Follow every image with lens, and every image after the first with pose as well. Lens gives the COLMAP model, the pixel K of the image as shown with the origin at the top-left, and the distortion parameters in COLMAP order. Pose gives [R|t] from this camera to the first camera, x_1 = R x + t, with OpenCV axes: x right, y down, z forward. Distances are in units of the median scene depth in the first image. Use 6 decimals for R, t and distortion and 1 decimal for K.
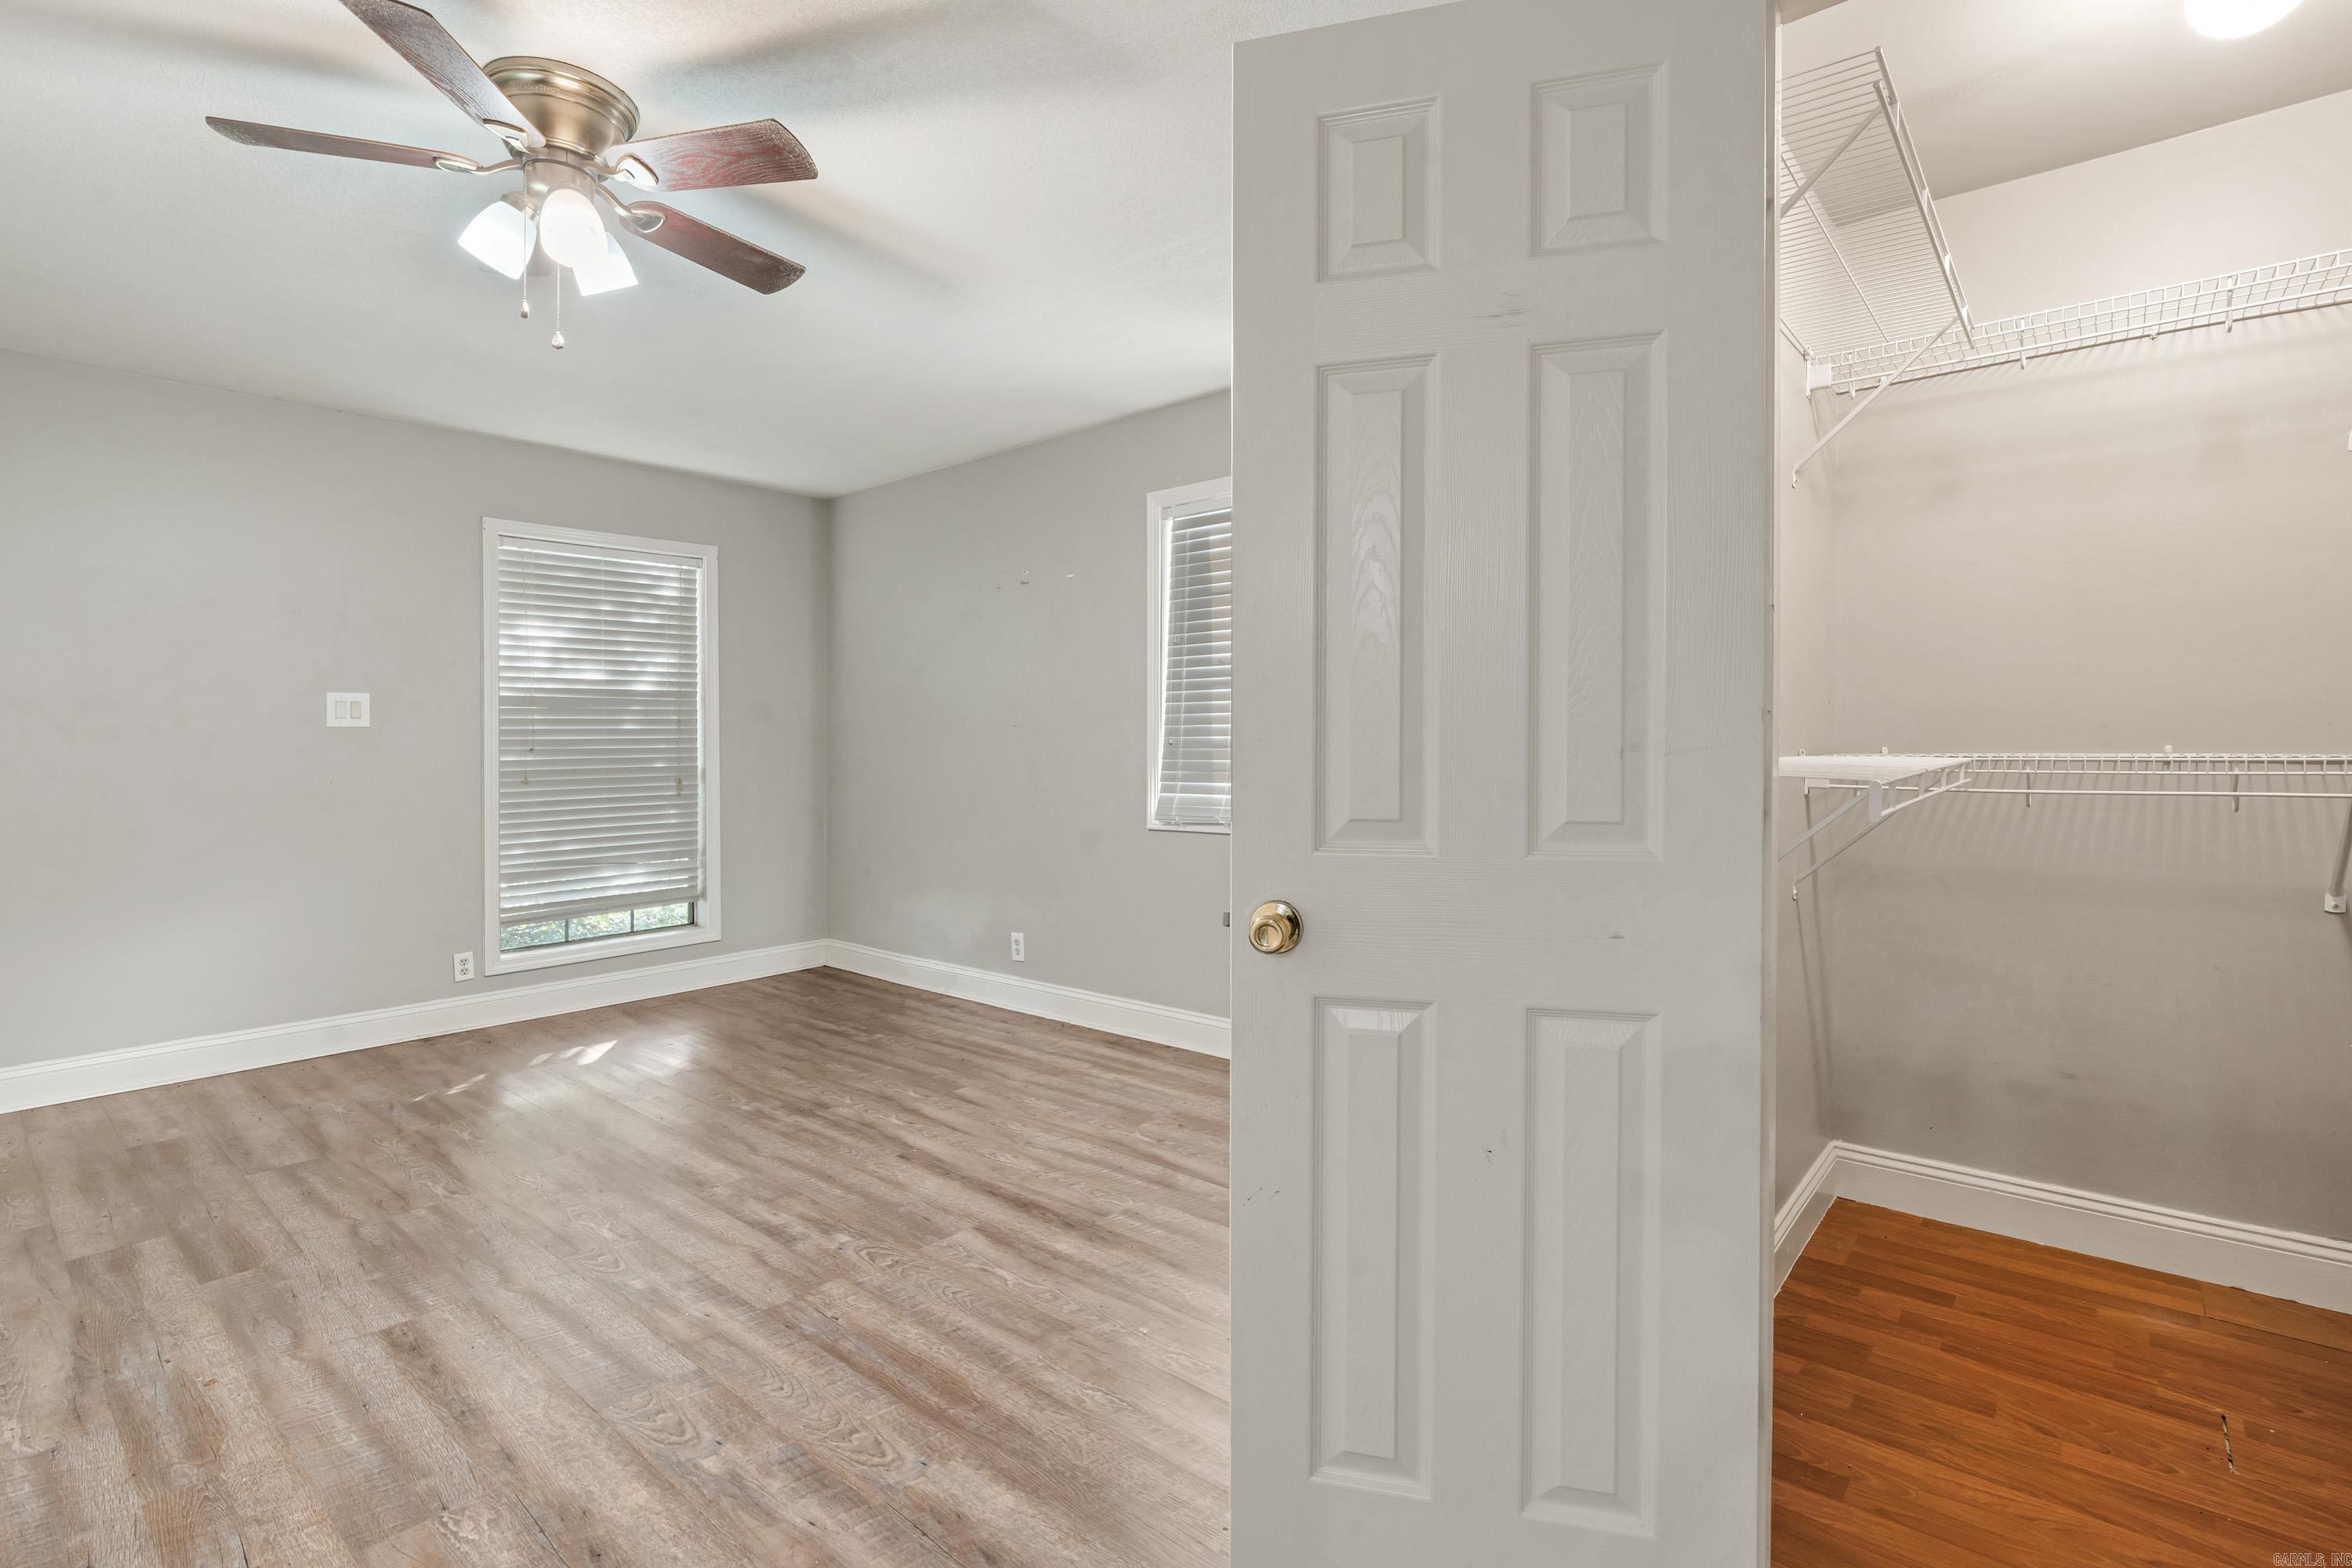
lens RADIAL K [[1095.7, 0, 1140.8], [0, 1095.7, 723.8], [0, 0, 1]] dist [-0.001307, 0.000245]
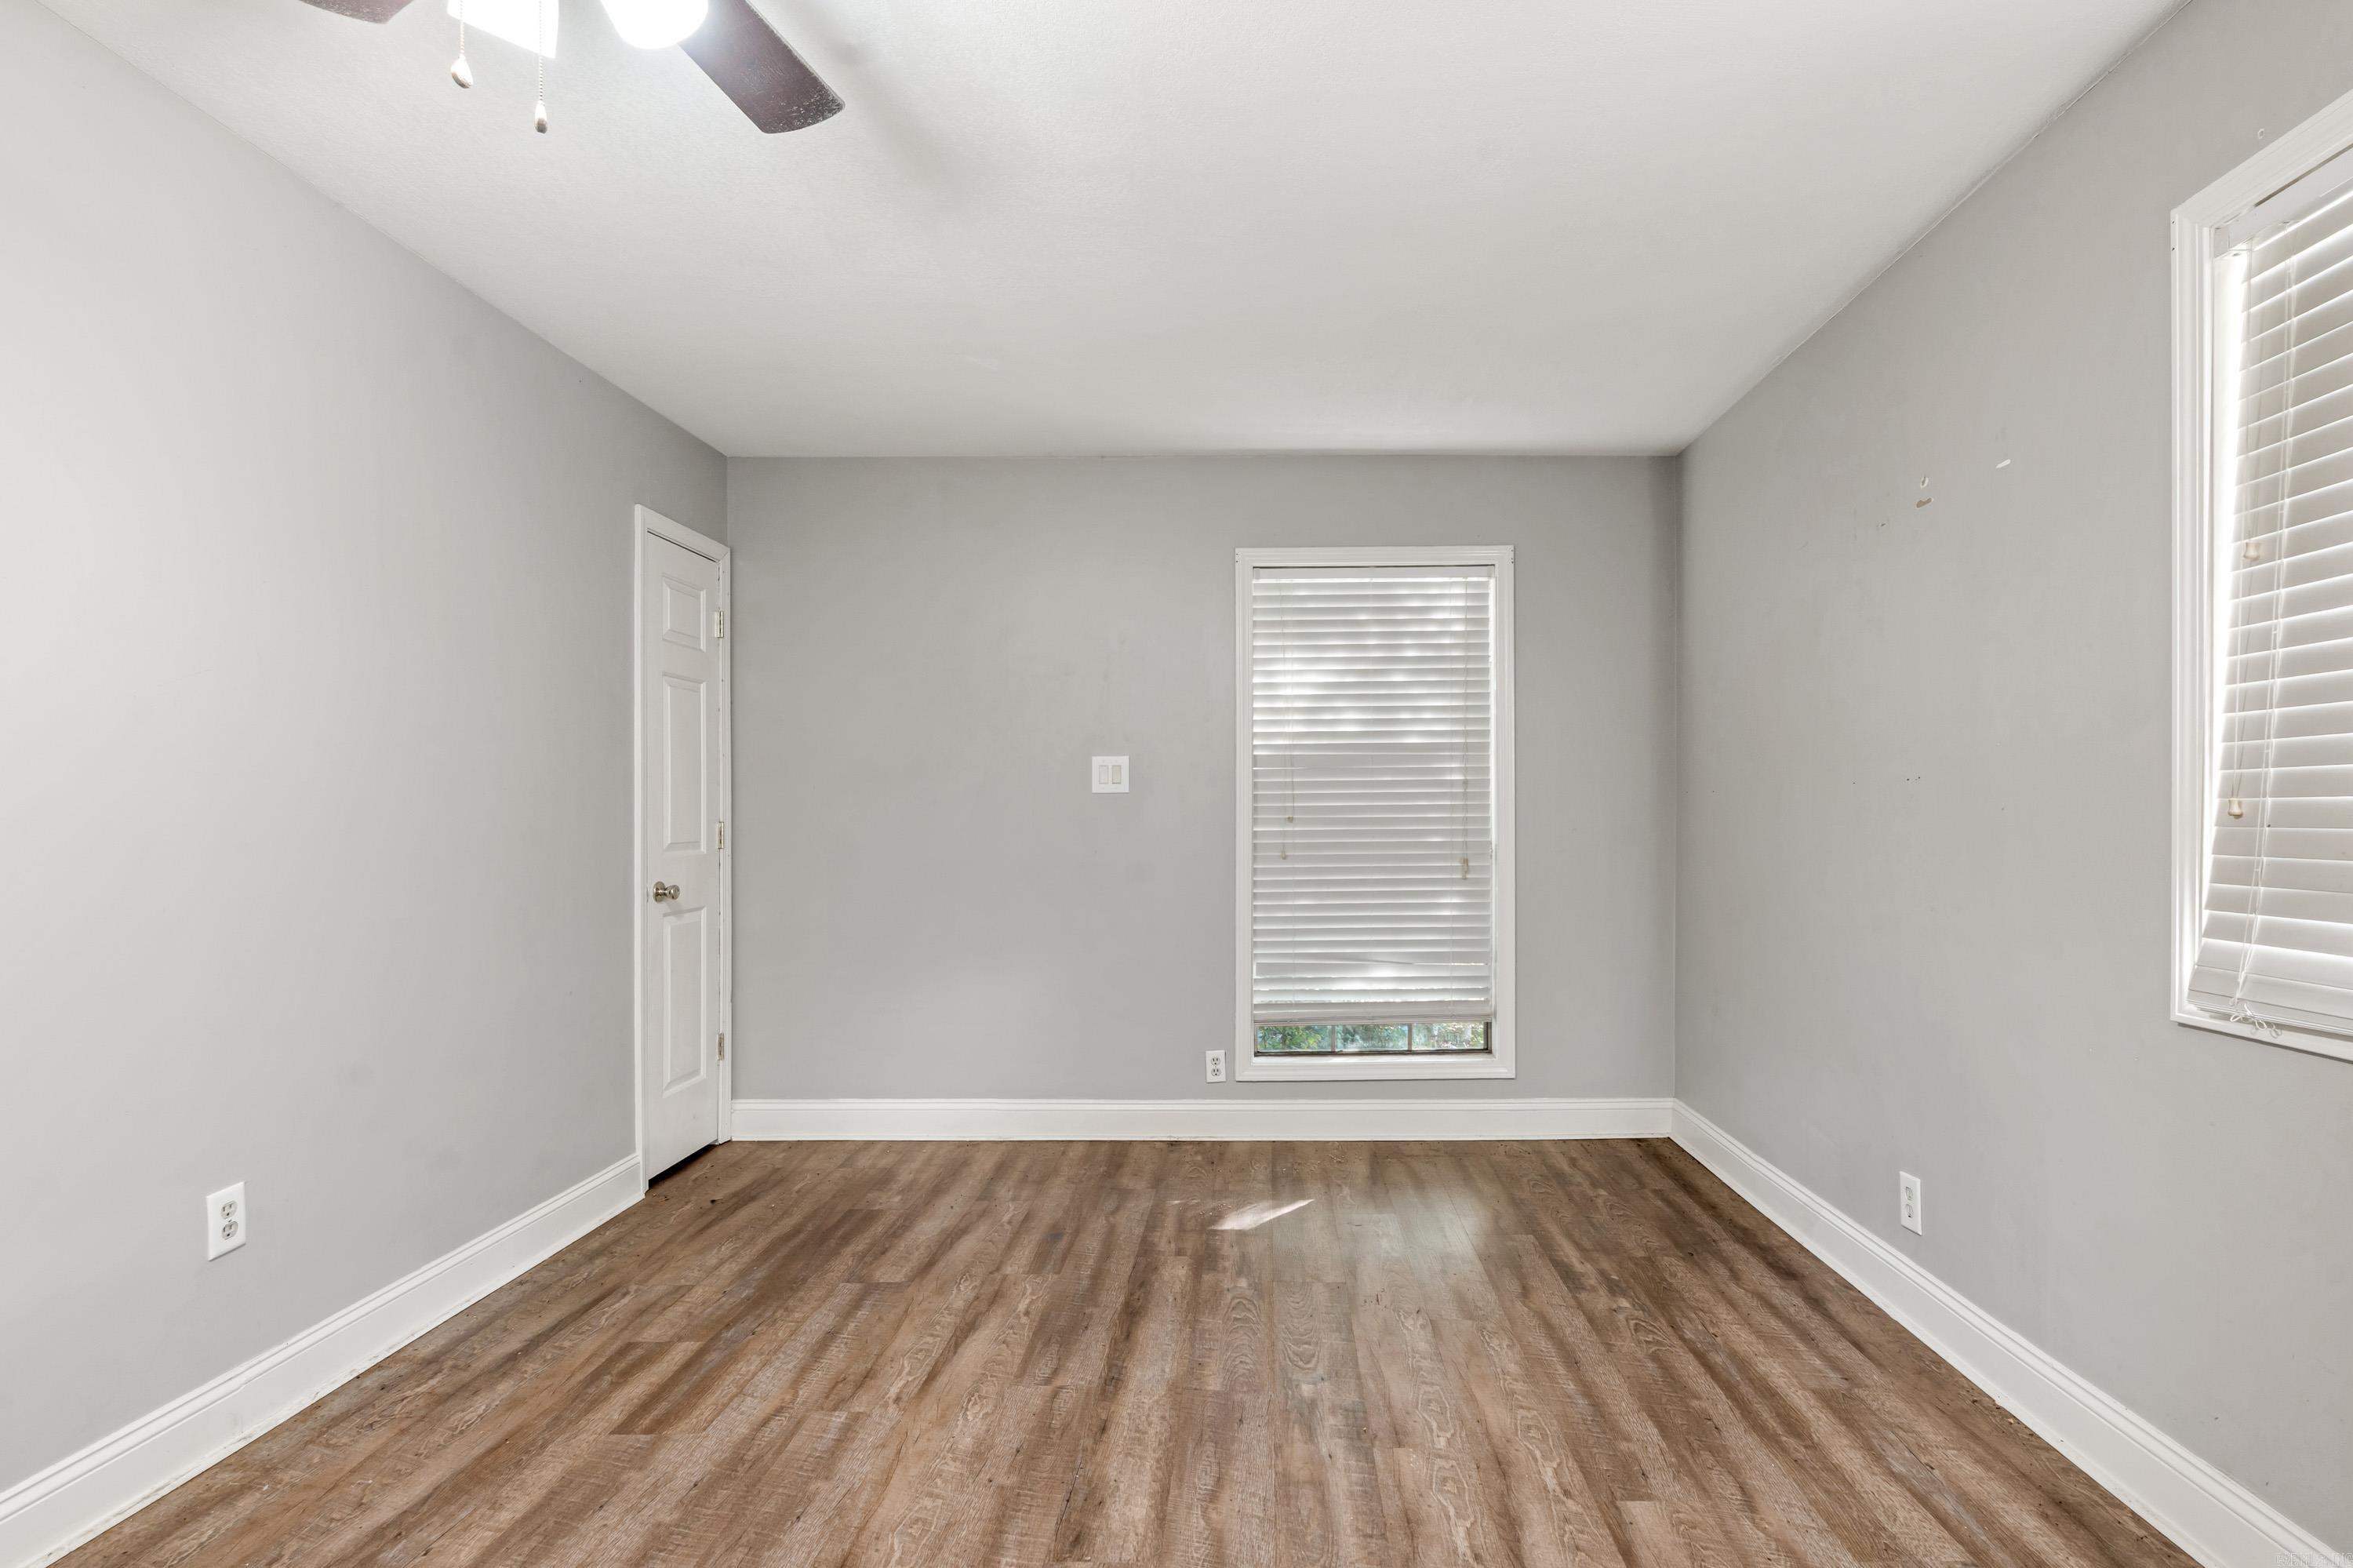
lens RADIAL K [[1202.5, 0, 1177.4], [0, 1202.5, 804.5], [0, 0, 1]] dist [-0.004616, -0.000458]
pose [[0.675782, -0.001120, -0.737101, 0.085883], [0.009580, 0.999928, 0.007264, 0.007288], [0.737039, -0.011970, 0.675744, 0.419998]]
